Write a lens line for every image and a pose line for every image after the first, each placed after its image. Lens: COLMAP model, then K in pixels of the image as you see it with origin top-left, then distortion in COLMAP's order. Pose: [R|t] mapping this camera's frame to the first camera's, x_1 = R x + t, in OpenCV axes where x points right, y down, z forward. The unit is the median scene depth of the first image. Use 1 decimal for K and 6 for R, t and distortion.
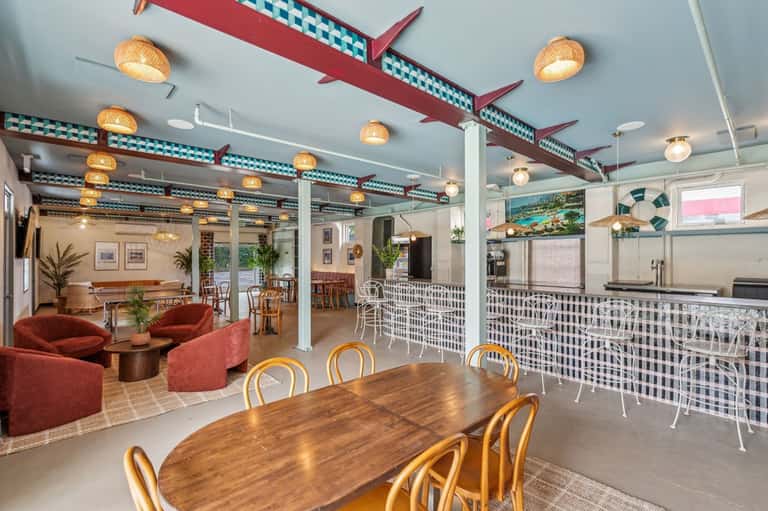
lens RADIAL K [[348.7, 0, 385.0], [0, 348.7, 258.3], [0, 0, 1]] dist [0.004098, 0.000276]
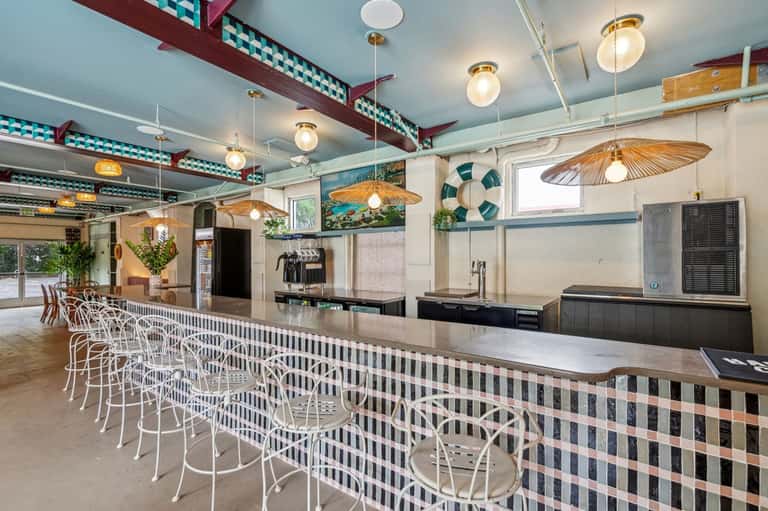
lens RADIAL K [[348.7, 0, 376.0], [0, 348.7, 255.1], [0, 0, 1]] dist [0.004098, 0.000276]
pose [[0.982214, 0.005430, 0.187689, 0.350935], [-0.002074, 0.999835, -0.018069, 0.005643], [-0.187756, 0.017358, 0.982062, 0.278940]]
